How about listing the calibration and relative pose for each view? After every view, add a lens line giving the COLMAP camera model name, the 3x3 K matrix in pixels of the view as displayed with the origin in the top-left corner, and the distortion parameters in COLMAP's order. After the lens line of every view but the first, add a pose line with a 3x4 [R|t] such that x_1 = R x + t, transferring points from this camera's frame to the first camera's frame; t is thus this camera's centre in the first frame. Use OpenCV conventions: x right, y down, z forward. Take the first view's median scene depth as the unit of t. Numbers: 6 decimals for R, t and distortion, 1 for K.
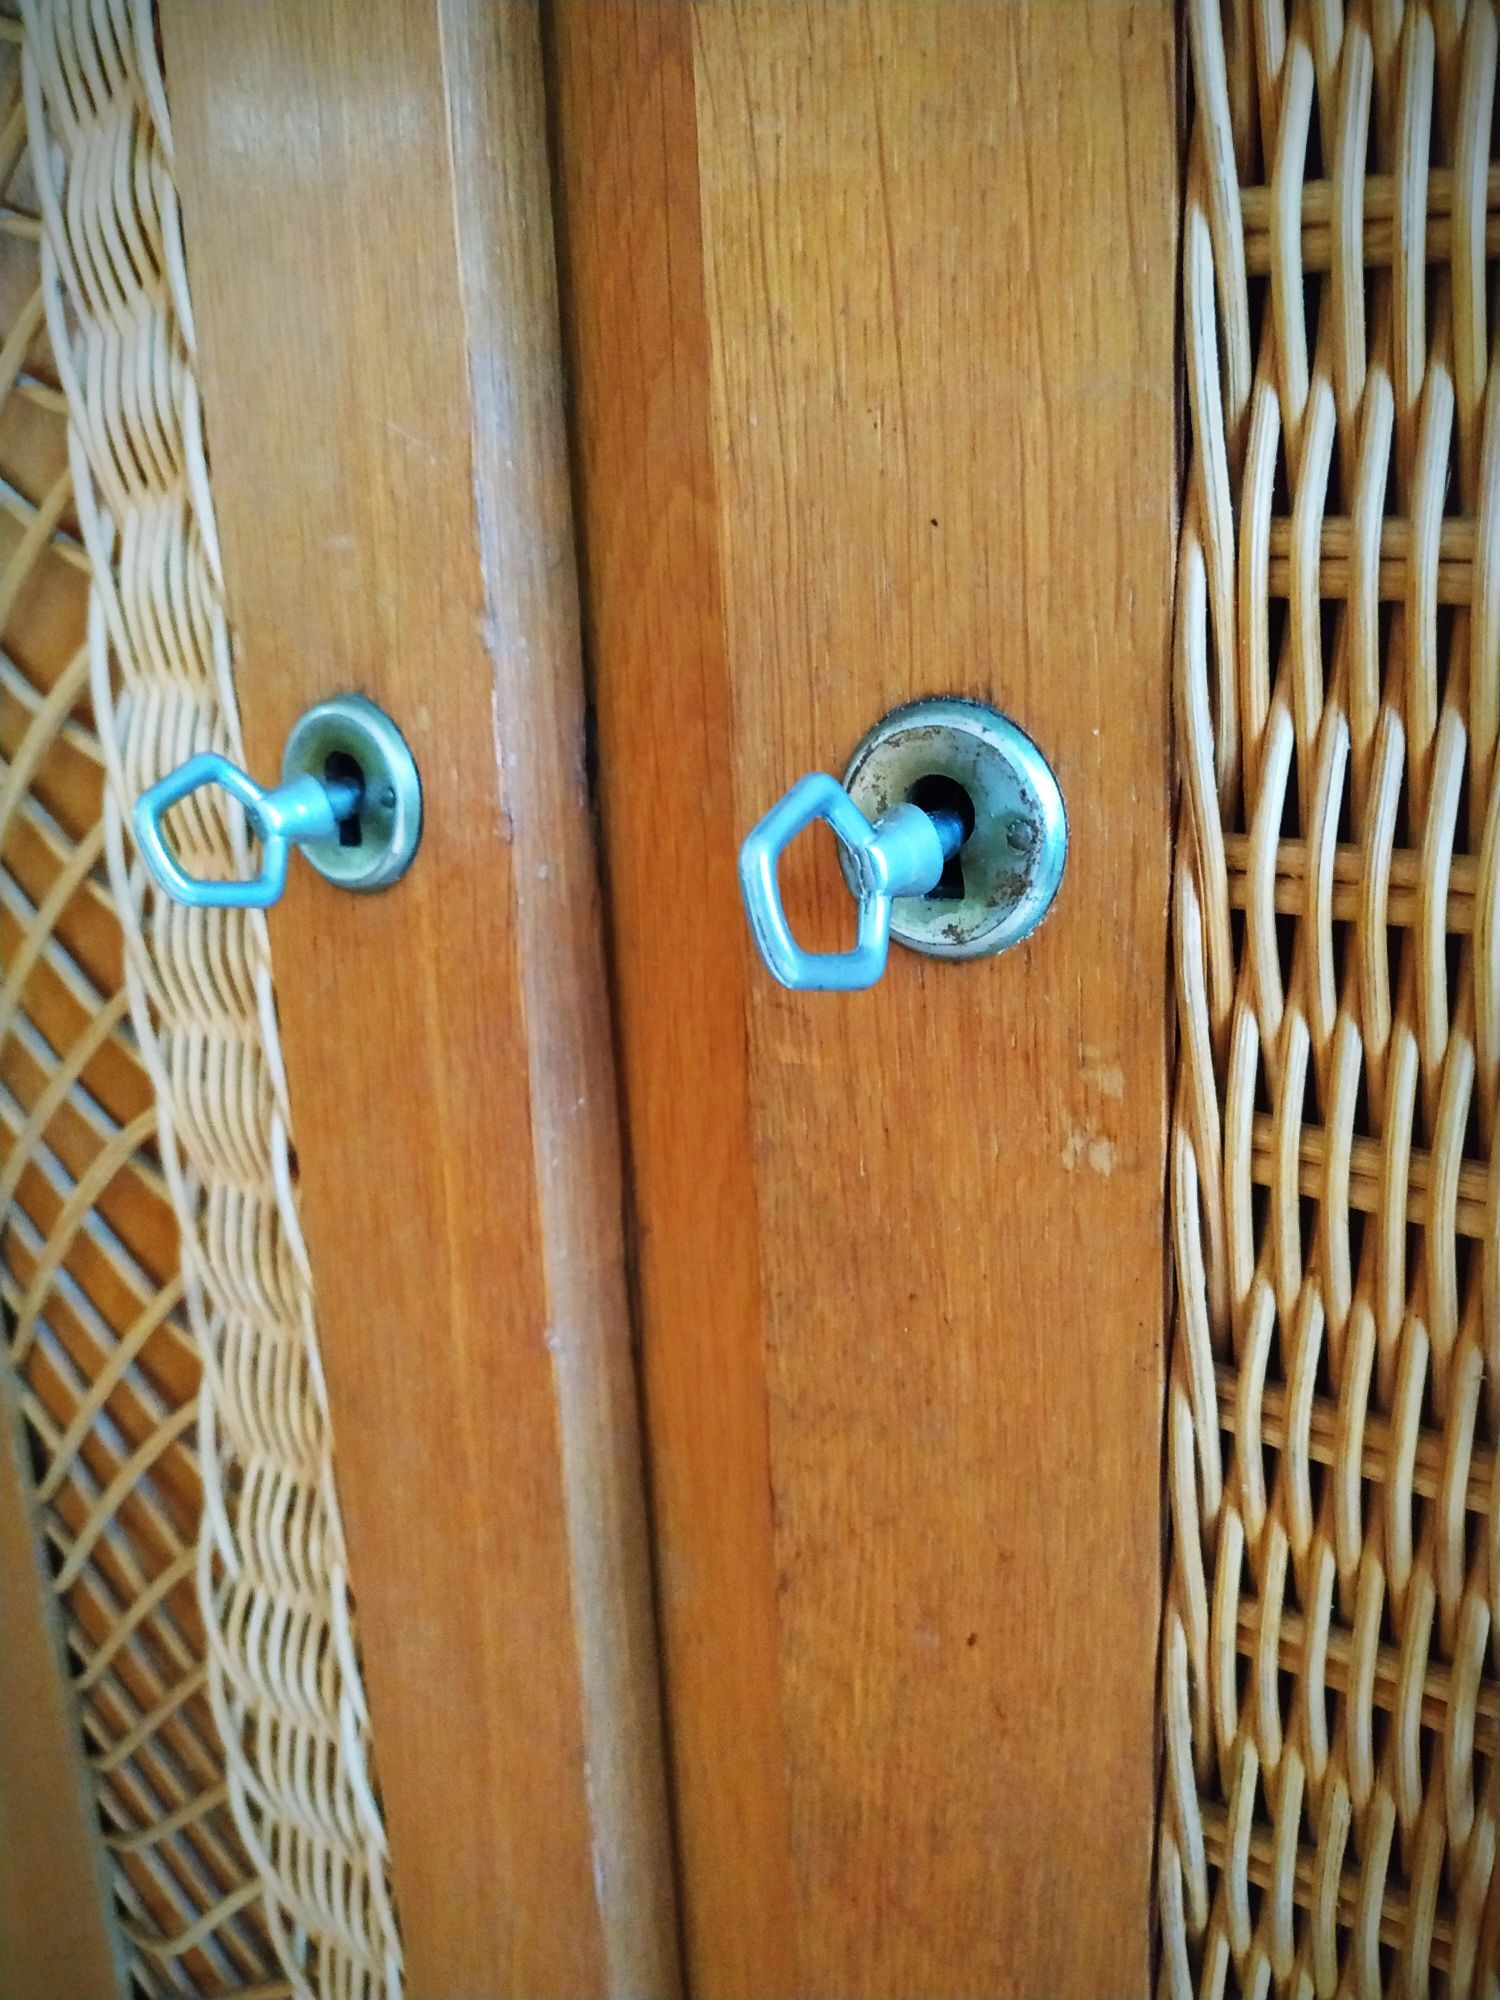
lens RADIAL K [[1425.8, 0, 750.0], [0, 1425.8, 1000.0], [0, 0, 1]] dist [-0.006053, -0.003443]
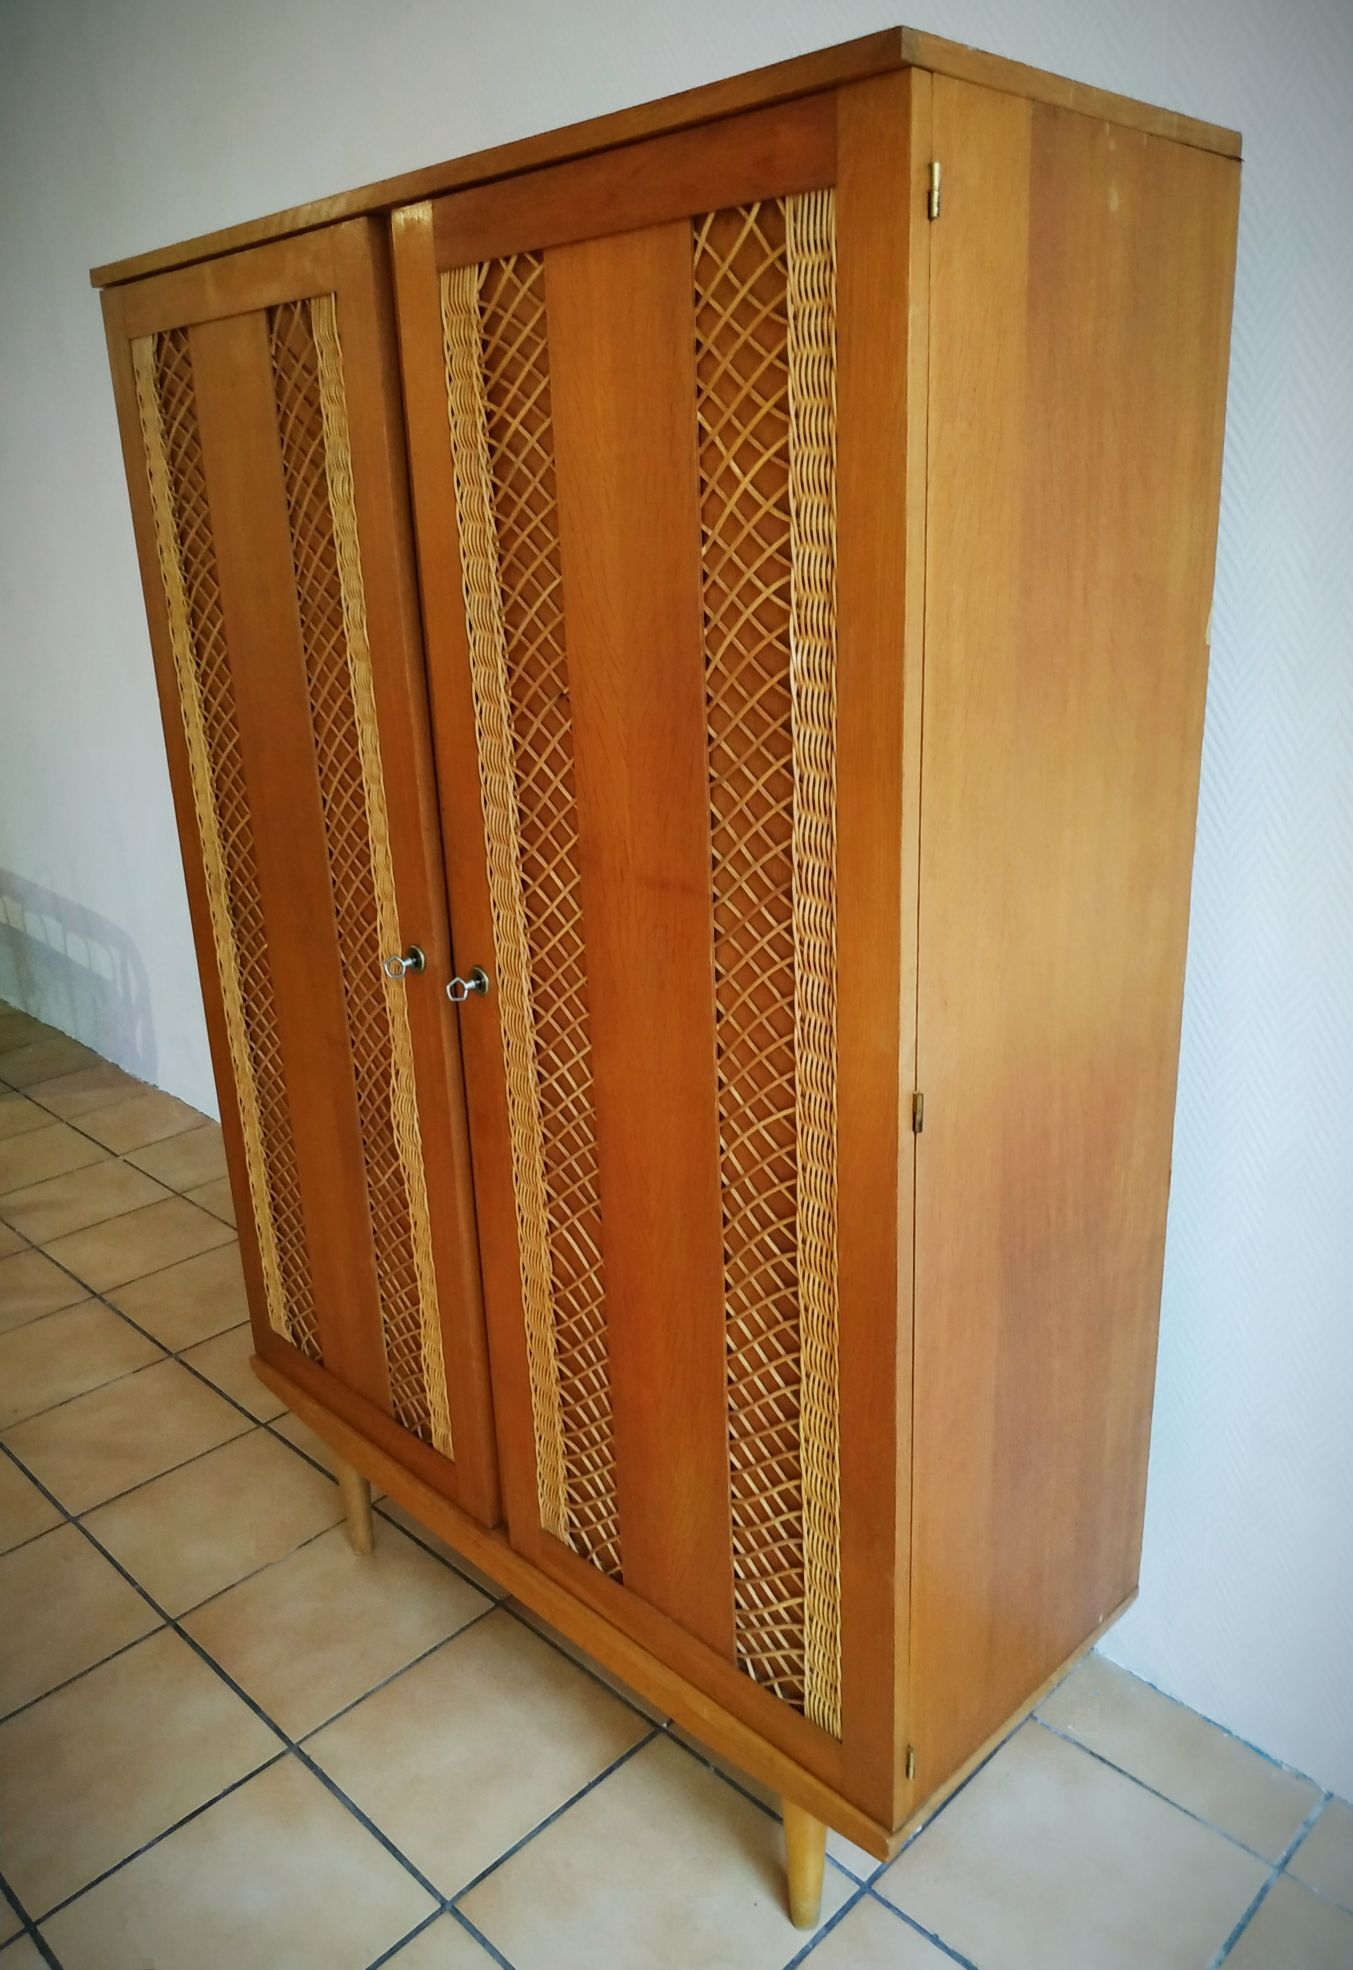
lens RADIAL K [[1458.7, 0, 676.5], [0, 1458.7, 985.0], [0, 0, 1]] dist [0.004075, 0.000754]
pose [[0.980078, 0.071547, -0.185276, 1.645671], [-0.054455, 0.993914, 0.095754, -0.564759], [0.190999, -0.083758, 0.978010, -4.098343]]
